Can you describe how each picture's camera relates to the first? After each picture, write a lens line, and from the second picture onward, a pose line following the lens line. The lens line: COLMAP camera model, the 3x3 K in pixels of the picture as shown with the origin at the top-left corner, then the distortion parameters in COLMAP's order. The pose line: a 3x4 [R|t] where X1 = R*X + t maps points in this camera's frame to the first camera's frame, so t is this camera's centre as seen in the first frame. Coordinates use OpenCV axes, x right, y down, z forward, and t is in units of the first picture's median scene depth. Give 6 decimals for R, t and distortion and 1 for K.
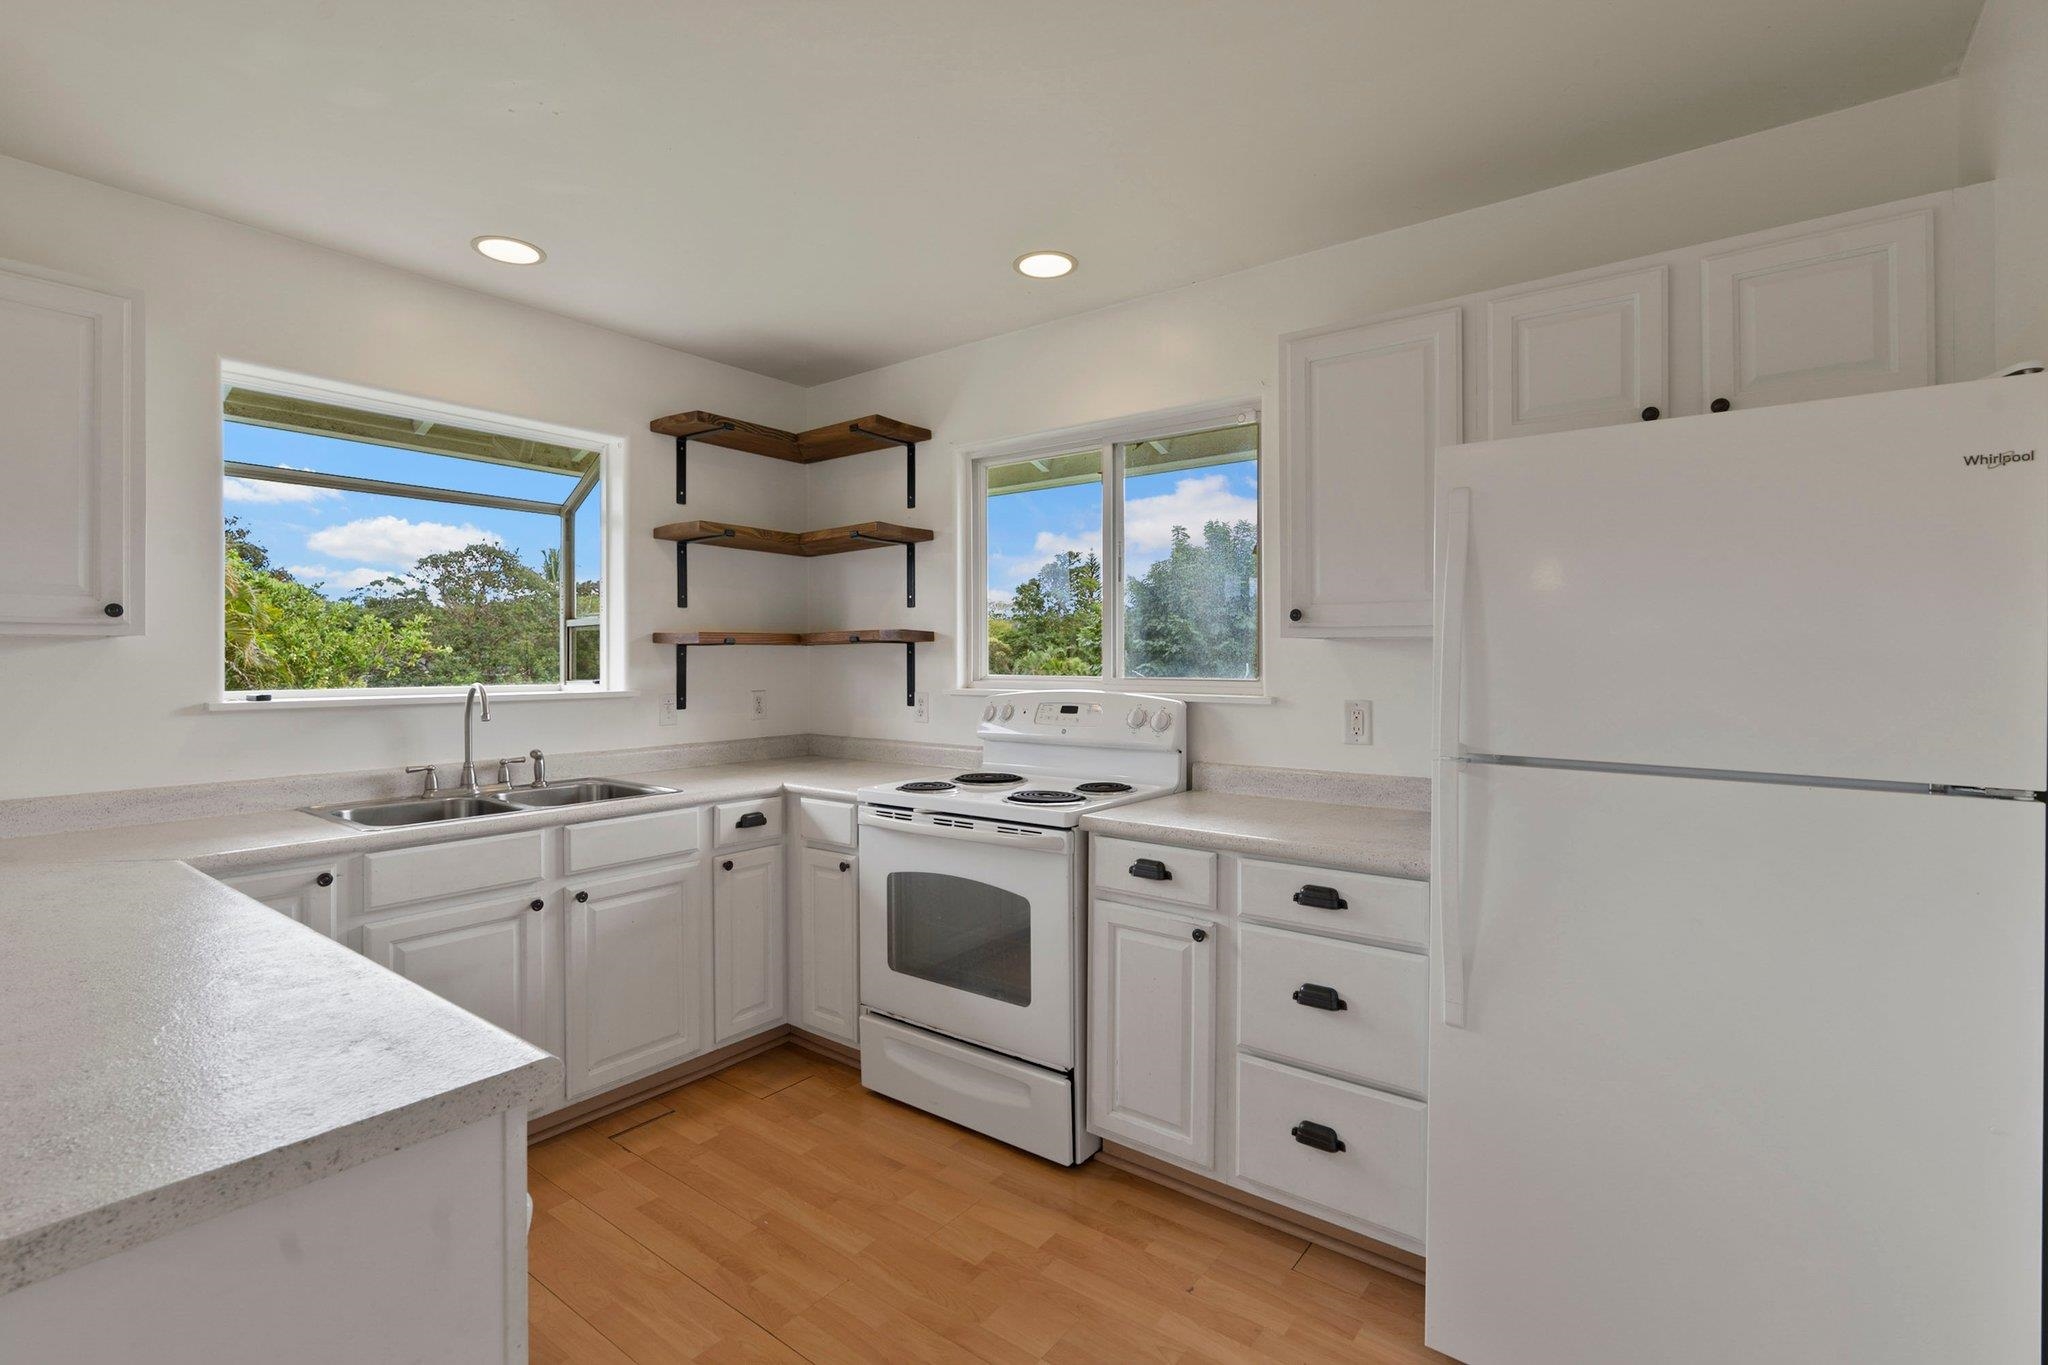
lens RADIAL K [[938.6, 0, 1019.6], [0, 938.6, 667.5], [0, 0, 1]] dist [-0.001697, -0.000414]
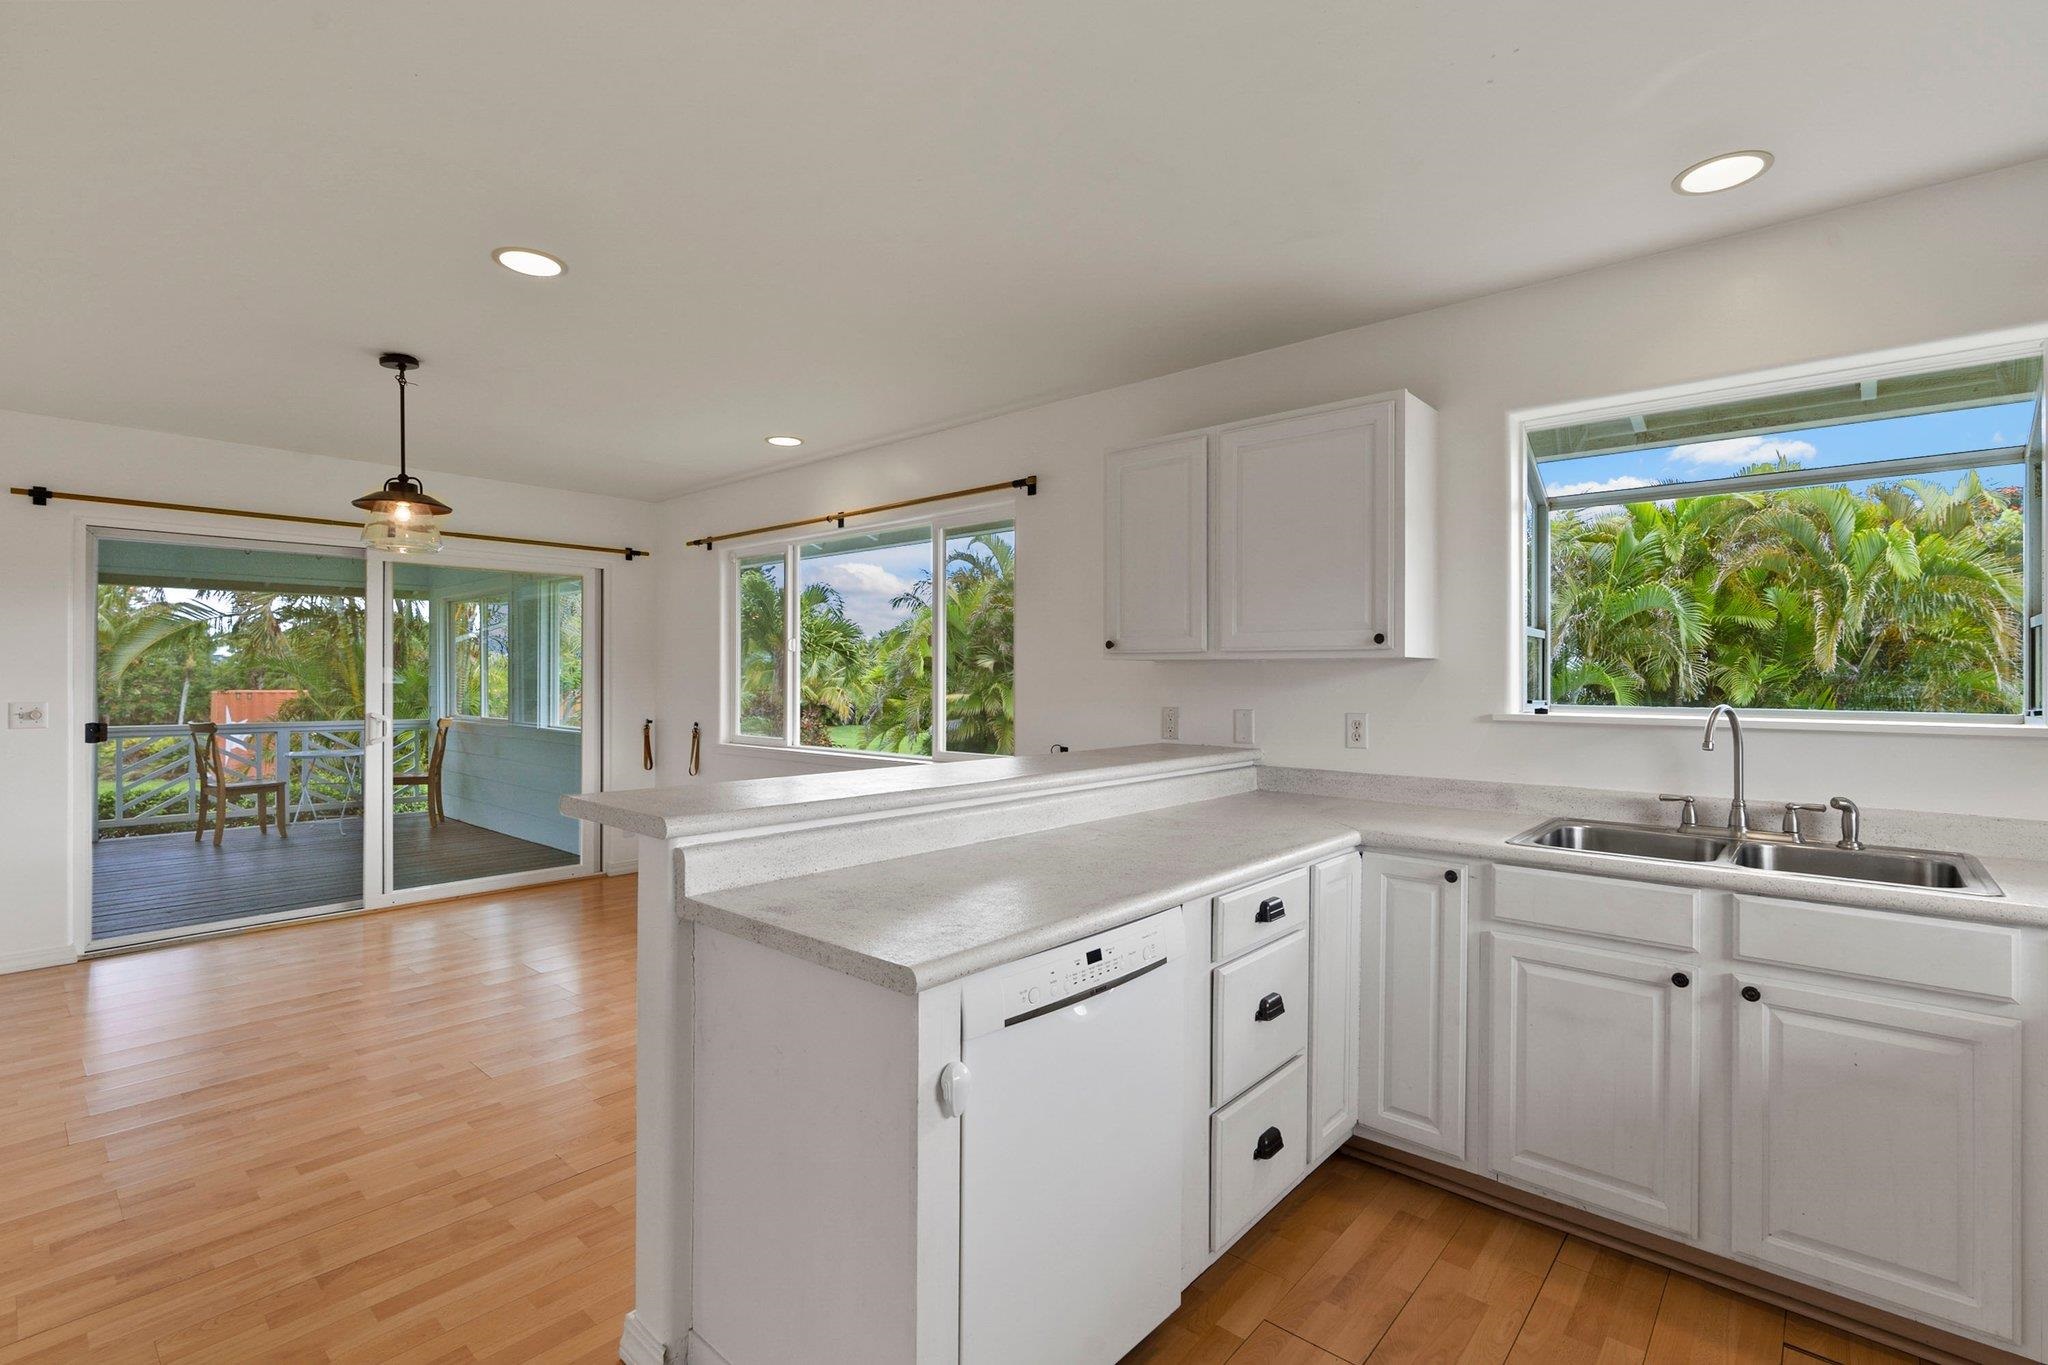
lens RADIAL K [[938.6, 0, 1018.8], [0, 938.6, 678.8], [0, 0, 1]] dist [-0.001697, -0.000414]
pose [[-0.066782, 0.007504, -0.997739, 0.305770], [-0.010557, 0.999910, 0.008227, -0.007312], [0.997712, 0.011082, -0.066697, 0.445013]]
